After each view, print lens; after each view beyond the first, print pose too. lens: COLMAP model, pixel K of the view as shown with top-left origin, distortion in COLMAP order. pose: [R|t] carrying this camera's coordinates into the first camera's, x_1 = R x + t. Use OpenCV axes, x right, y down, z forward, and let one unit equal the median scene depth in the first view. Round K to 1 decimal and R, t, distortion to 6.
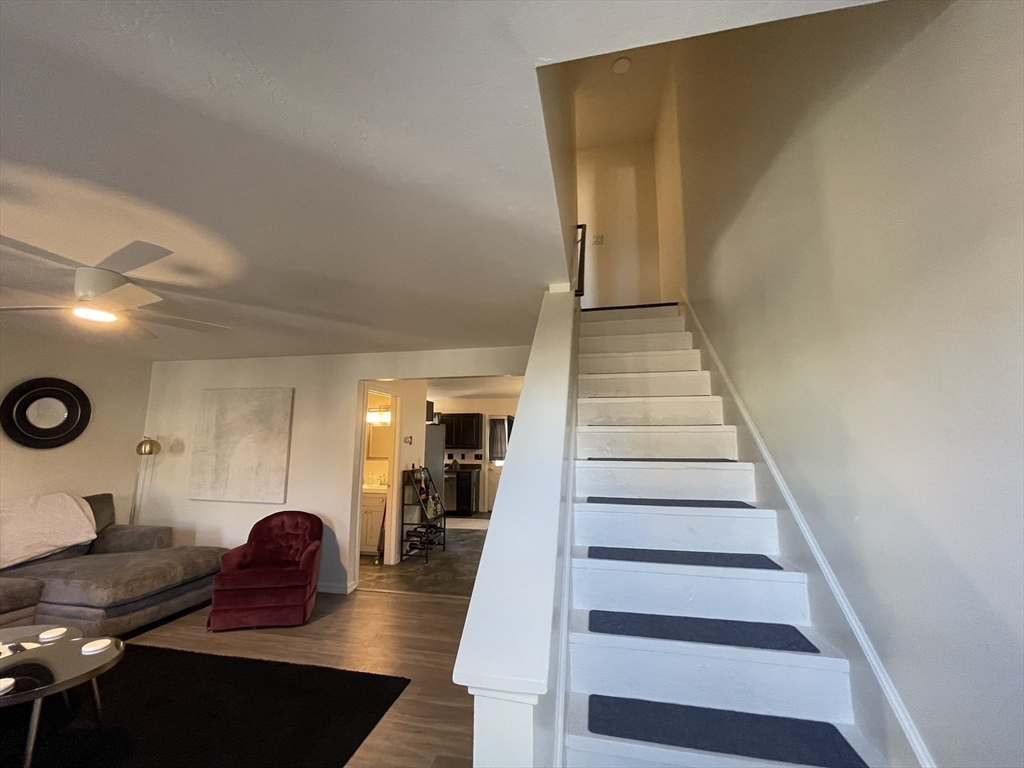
lens RADIAL K [[412.2, 0, 512.0], [0, 412.2, 384.0], [0, 0, 1]] dist [-0.012007, 0.003352]
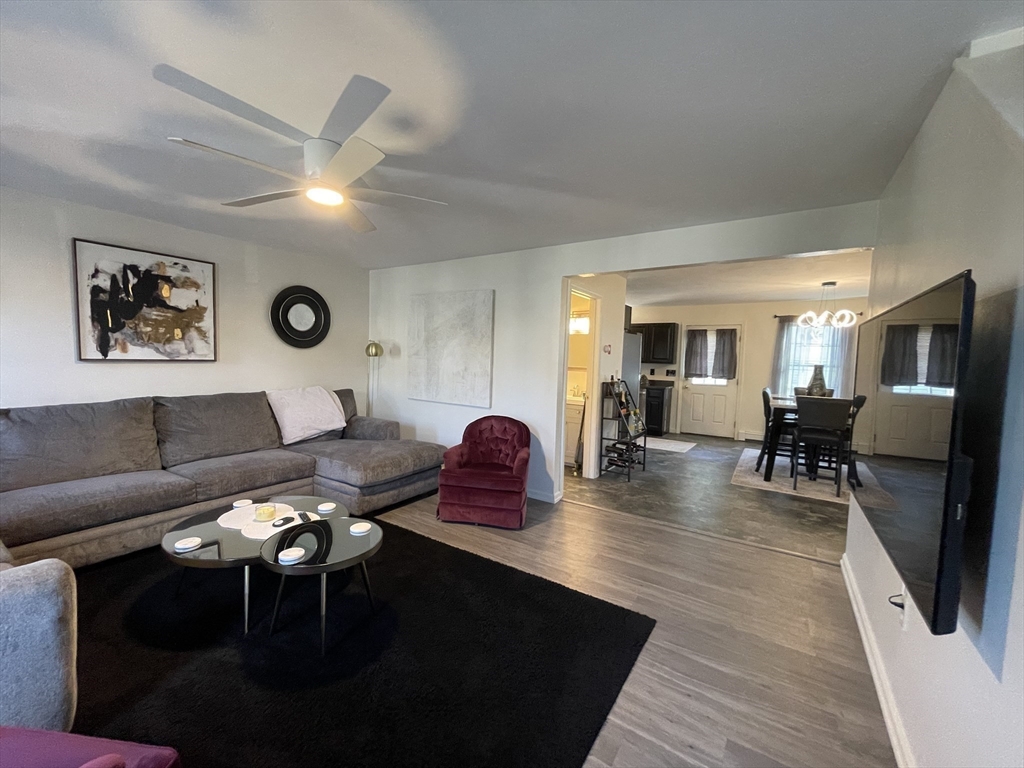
lens RADIAL K [[412.2, 0, 512.0], [0, 412.2, 384.0], [0, 0, 1]] dist [-0.012007, 0.003352]
pose [[0.926919, 0.049697, -0.371955, -0.144825], [0.024713, 0.980956, 0.192651, 0.045380], [0.374446, -0.187764, 0.908039, 0.131659]]
